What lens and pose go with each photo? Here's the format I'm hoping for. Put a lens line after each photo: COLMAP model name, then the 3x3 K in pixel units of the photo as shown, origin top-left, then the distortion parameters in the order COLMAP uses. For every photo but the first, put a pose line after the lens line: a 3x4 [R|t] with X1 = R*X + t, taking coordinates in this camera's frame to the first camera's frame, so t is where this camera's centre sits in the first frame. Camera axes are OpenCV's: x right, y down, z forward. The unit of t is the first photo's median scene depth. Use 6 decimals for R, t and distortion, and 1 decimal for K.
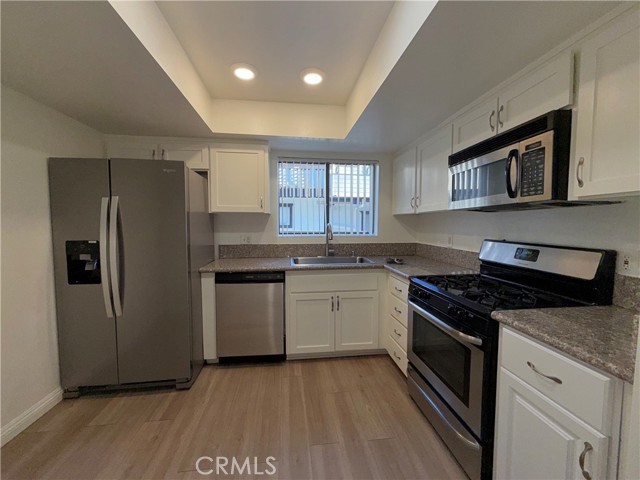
lens RADIAL K [[254.6, 0, 318.3], [0, 254.6, 239.3], [0, 0, 1]] dist [0.001139, -0.000340]
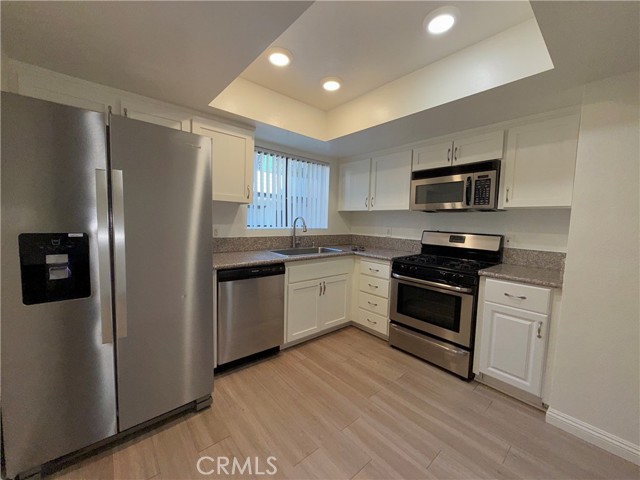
lens RADIAL K [[254.6, 0, 318.3], [0, 254.6, 239.3], [0, 0, 1]] dist [0.001139, -0.000340]
pose [[0.832015, -0.020325, 0.554381, -0.597688], [0.007608, 0.999653, 0.025231, 0.007559], [-0.554701, -0.016775, 0.831881, 0.085325]]
